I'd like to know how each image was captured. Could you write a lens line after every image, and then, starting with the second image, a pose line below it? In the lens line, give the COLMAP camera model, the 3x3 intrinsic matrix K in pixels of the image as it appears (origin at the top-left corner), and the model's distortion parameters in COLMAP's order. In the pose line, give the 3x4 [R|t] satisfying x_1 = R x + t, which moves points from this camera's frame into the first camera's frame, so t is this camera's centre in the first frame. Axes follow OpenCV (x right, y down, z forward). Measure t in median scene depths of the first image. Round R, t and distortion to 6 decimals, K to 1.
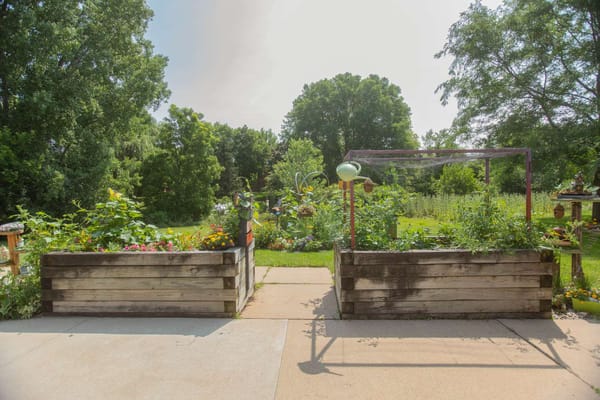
lens RADIAL K [[316.5, 0, 297.3], [0, 316.5, 192.8], [0, 0, 1]] dist [-0.036607, 0.008206]
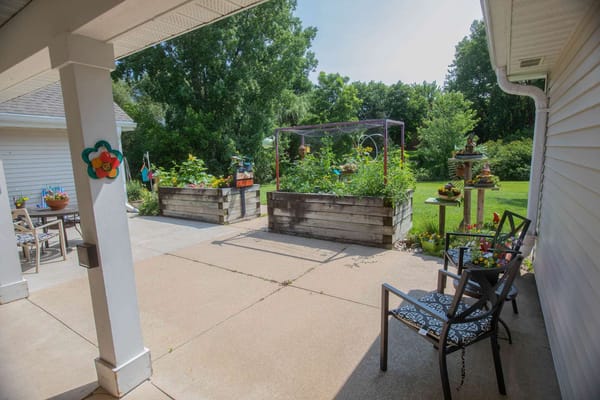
lens RADIAL K [[316.5, 0, 288.1], [0, 316.5, 195.1], [0, 0, 1]] dist [-0.036607, 0.008206]
pose [[0.845197, 0.054697, -0.531648, 0.488941], [0.018174, 0.991233, 0.130872, -0.004504], [0.534145, -0.120275, 0.836793, -0.145273]]
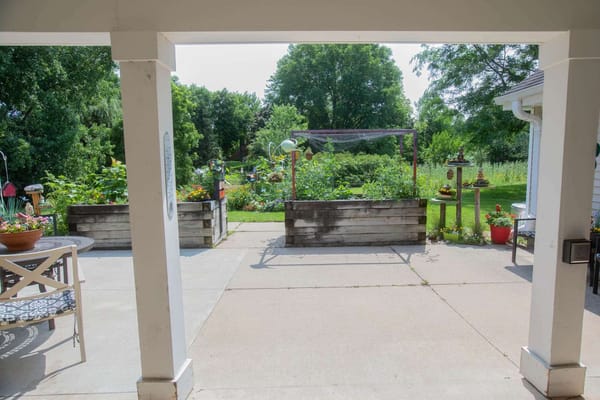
lens RADIAL K [[348.5, 0, 307.3], [0, 348.5, 188.3], [0, 0, 1]] dist [-0.033498, 0.019526]
pose [[0.998002, -0.005629, 0.062925, 0.061871], [0.000907, 0.997197, 0.074810, 0.003461], [-0.063170, -0.074604, 0.995210, -0.260548]]
